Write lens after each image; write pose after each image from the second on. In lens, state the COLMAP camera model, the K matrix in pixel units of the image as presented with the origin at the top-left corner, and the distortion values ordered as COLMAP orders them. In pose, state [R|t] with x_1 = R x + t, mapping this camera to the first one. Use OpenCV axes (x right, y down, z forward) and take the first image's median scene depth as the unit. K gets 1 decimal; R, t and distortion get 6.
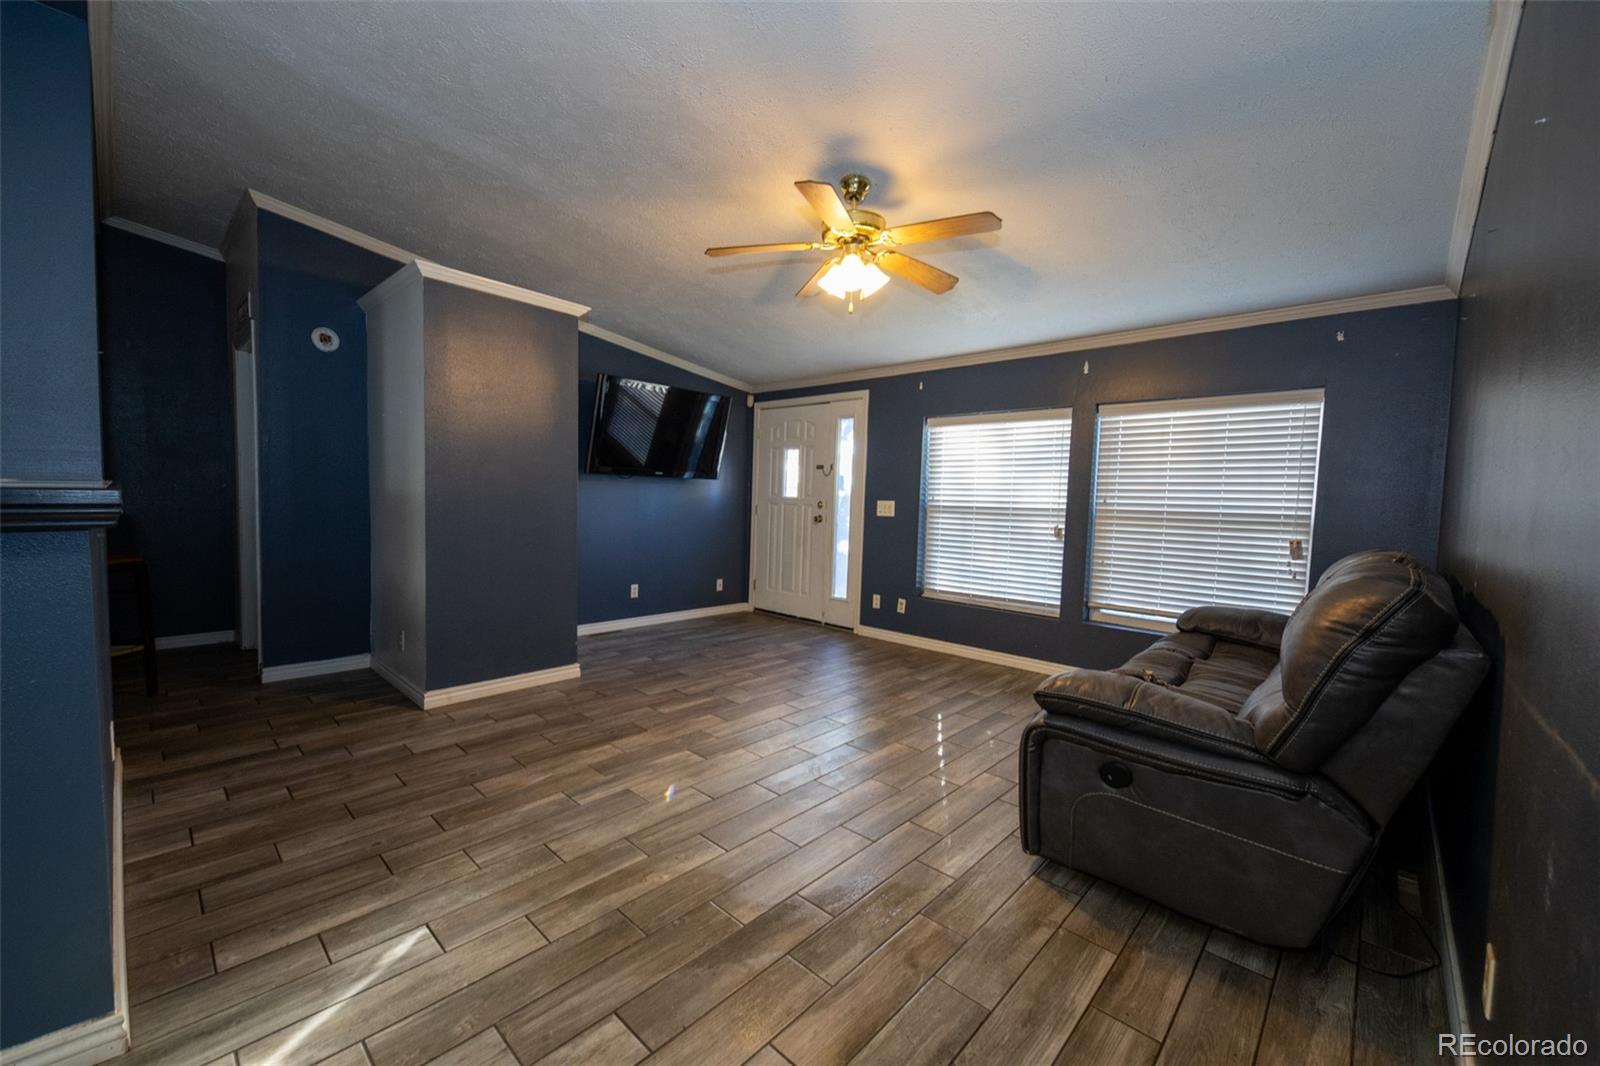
lens RADIAL K [[630.0, 0, 798.8], [0, 630.0, 534.4], [0, 0, 1]] dist [0.018425, -0.008238]
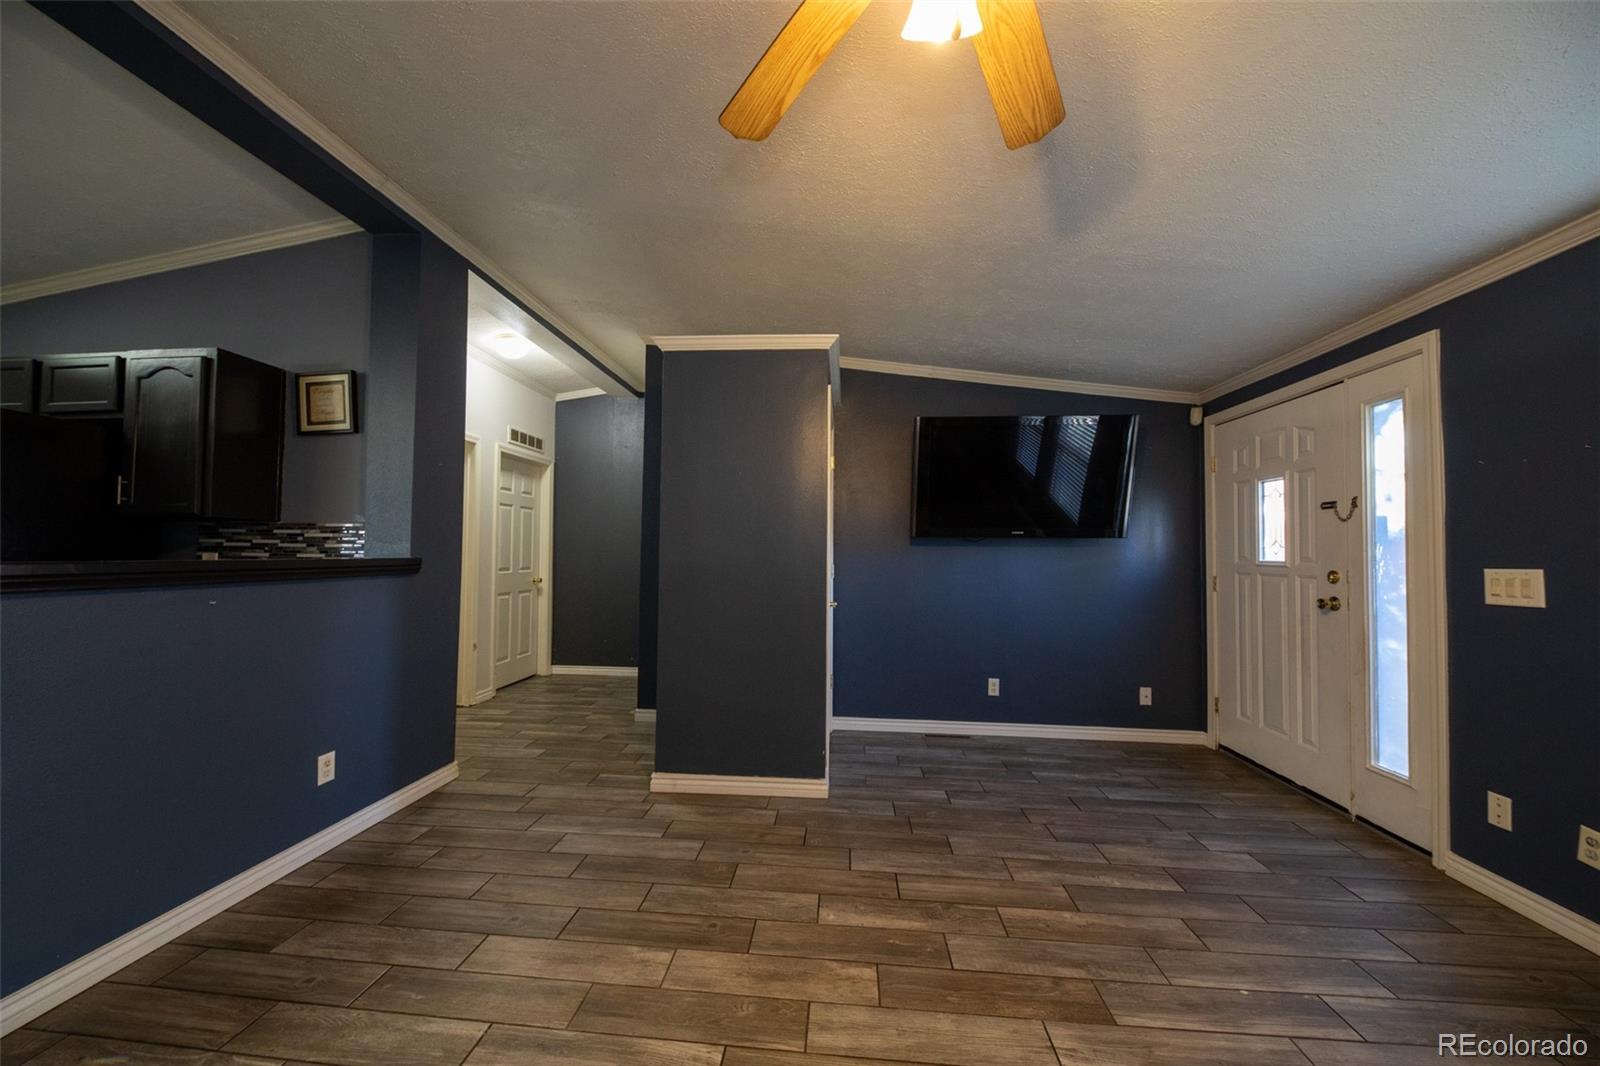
lens RADIAL K [[546.6, 0, 797.6], [0, 546.6, 535.4], [0, 0, 1]] dist [0.010059, -0.006347]
pose [[0.613261, -0.050697, -0.788252, 0.167910], [-0.038581, 0.994824, -0.093999, -0.029000], [0.788938, 0.088057, 0.608131, 0.509670]]
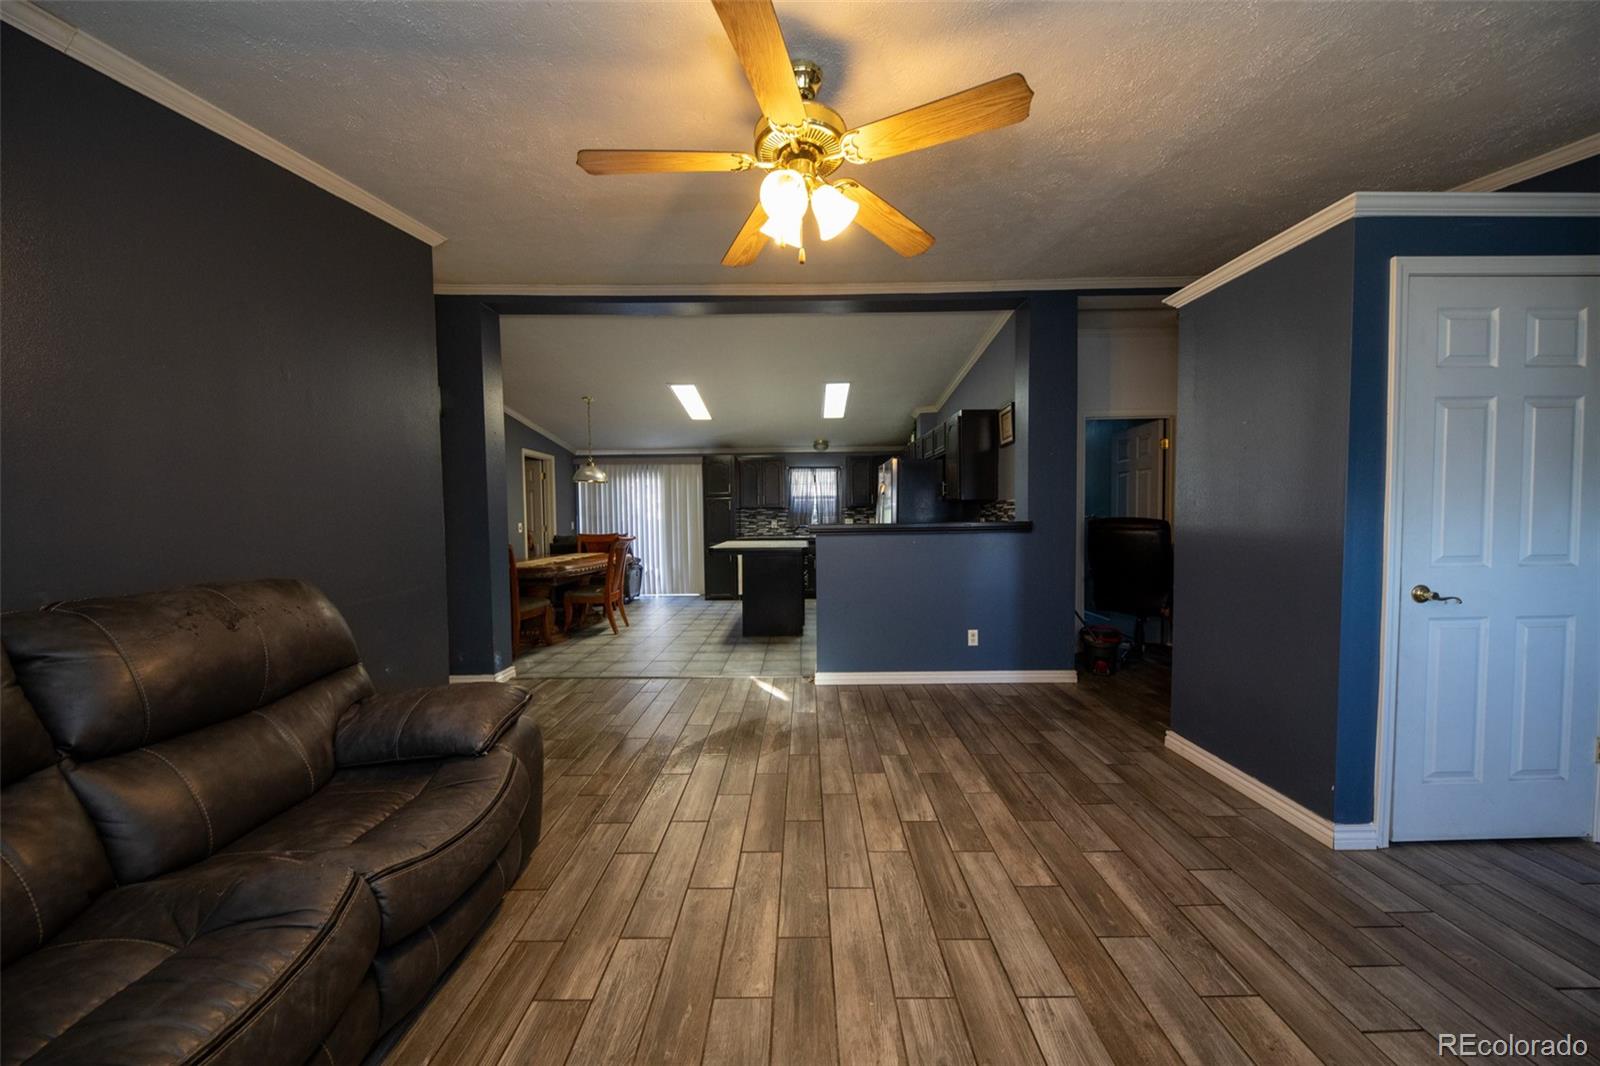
lens RADIAL K [[545.4, 0, 801.4], [0, 545.4, 533.2], [0, 0, 1]] dist [0.009984, -0.006089]
pose [[-0.733514, 0.001459, -0.679672, 0.325613], [-0.052971, 0.996833, 0.059307, -0.060059], [0.677607, 0.079505, -0.731114, 0.966675]]
